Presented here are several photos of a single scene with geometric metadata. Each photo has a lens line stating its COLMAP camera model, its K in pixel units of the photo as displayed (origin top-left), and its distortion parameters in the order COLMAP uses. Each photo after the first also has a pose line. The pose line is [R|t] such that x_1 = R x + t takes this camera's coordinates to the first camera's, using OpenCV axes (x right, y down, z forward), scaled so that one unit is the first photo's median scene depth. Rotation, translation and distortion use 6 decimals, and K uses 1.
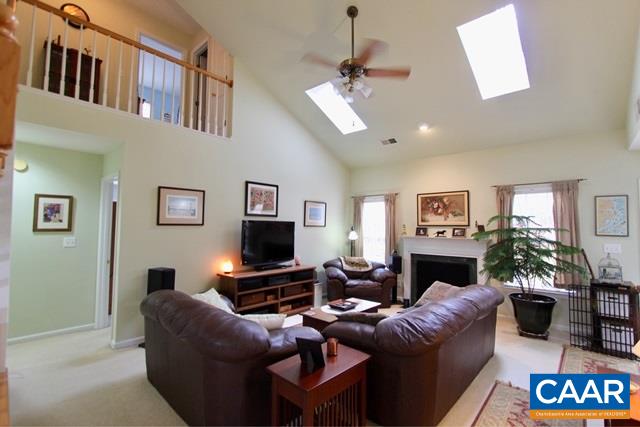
lens RADIAL K [[297.1, 0, 324.8], [0, 297.1, 212.4], [0, 0, 1]] dist [-0.011496, 0.002510]
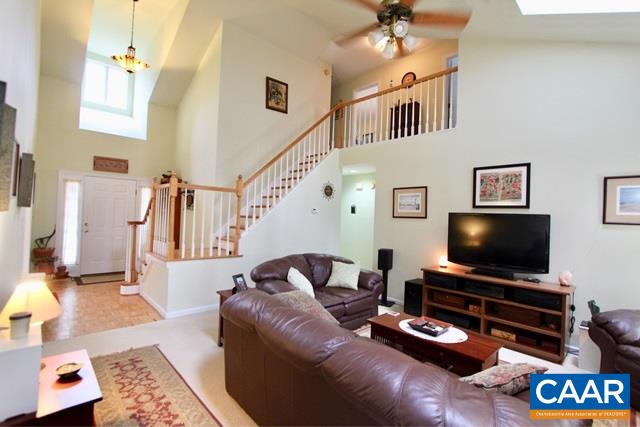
lens RADIAL K [[297.1, 0, 324.4], [0, 297.1, 210.0], [0, 0, 1]] dist [-0.011496, 0.002510]
pose [[-0.082039, -0.032266, -0.996107, 0.624117], [0.014339, 0.999334, -0.033551, 0.039240], [0.996526, -0.017036, -0.081522, 0.628894]]
